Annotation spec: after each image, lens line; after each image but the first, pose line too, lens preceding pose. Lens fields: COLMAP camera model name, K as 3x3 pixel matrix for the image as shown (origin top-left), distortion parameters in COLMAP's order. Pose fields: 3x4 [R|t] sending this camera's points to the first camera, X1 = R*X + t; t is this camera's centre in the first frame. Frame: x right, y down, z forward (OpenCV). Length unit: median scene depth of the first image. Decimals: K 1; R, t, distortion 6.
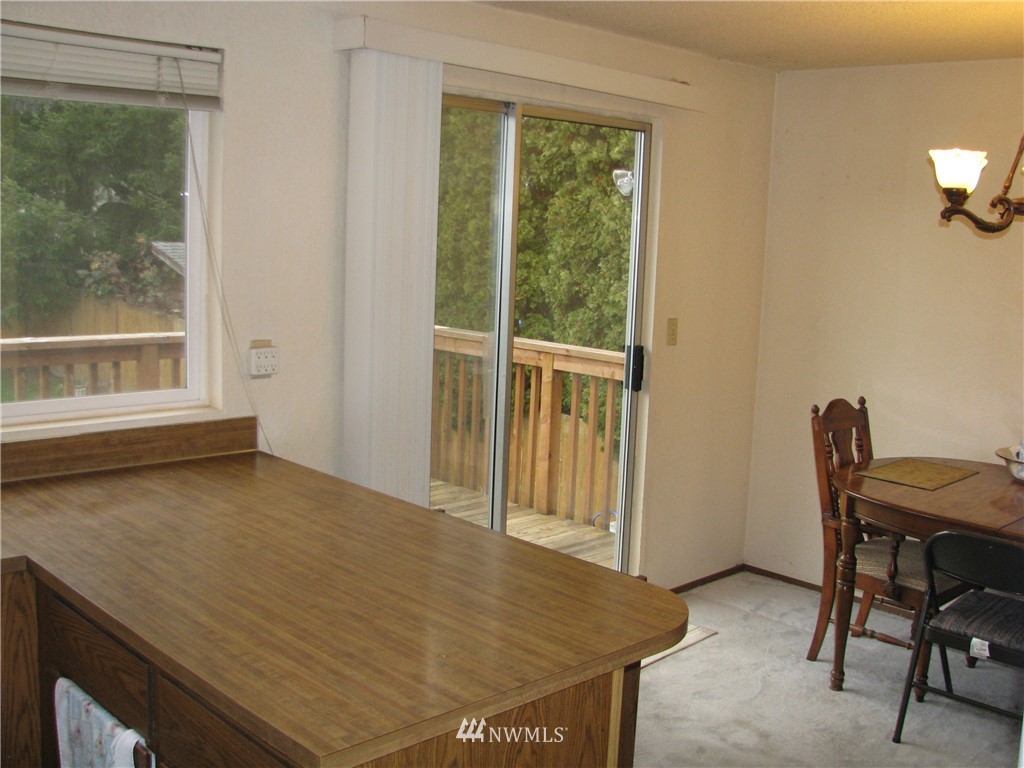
lens RADIAL K [[1097.3, 0, 536.3], [0, 1097.3, 383.3], [0, 0, 1]] dist [-0.203298, 0.297027]
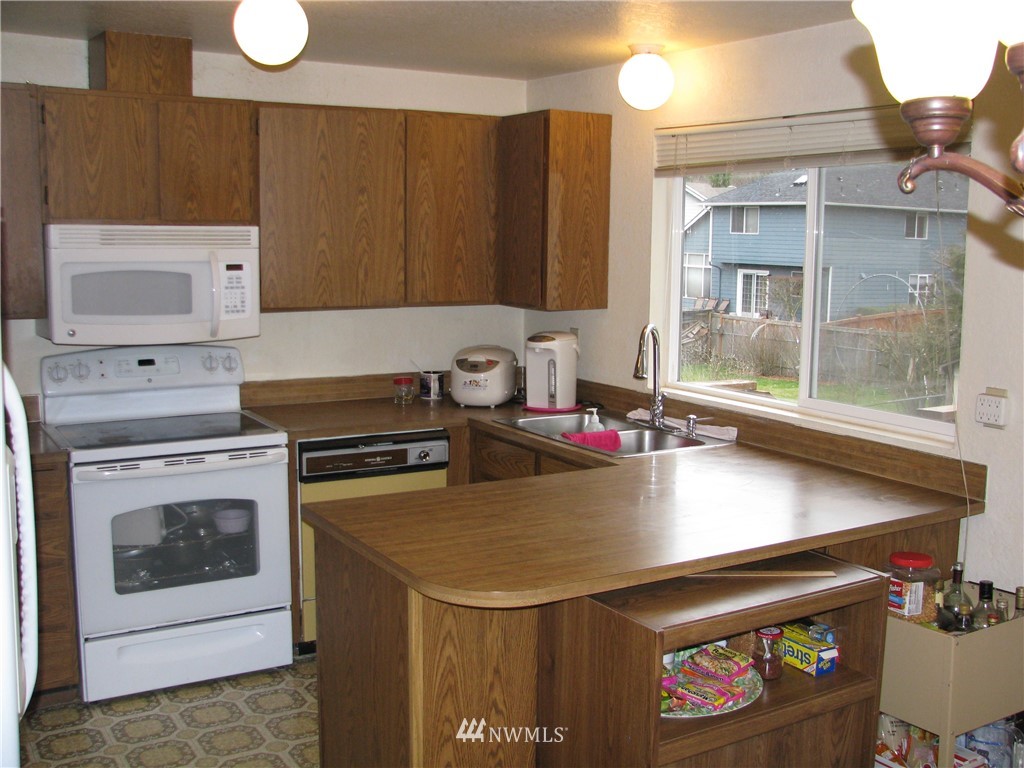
lens RADIAL K [[1097.3, 0, 536.3], [0, 1097.3, 383.3], [0, 0, 1]] dist [-0.203298, 0.297027]
pose [[-0.215365, 0.085777, -0.972759, 0.428074], [-0.167589, 0.978110, 0.123352, -0.052600], [0.962046, 0.189589, -0.196275, 0.450011]]
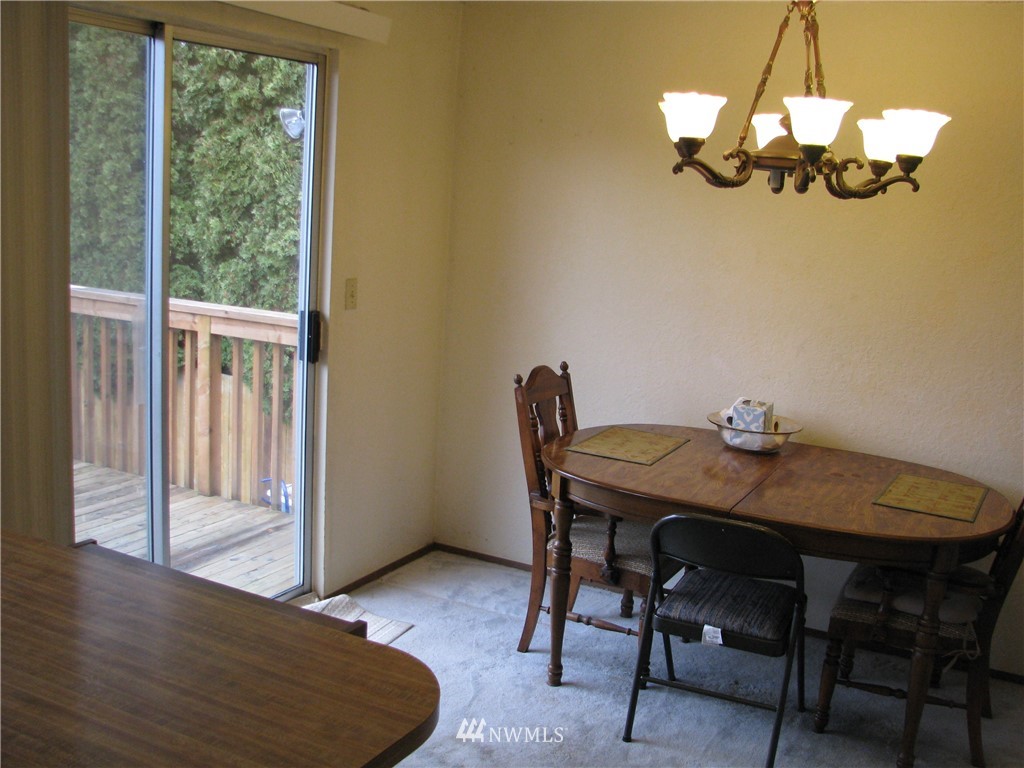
lens RADIAL K [[1097.3, 0, 536.3], [0, 1097.3, 383.3], [0, 0, 1]] dist [-0.203298, 0.297027]
pose [[0.948991, -0.040450, 0.312698, -0.009690], [0.023674, 0.998078, 0.057263, -0.017297], [-0.314413, -0.046939, 0.948125, 0.091614]]
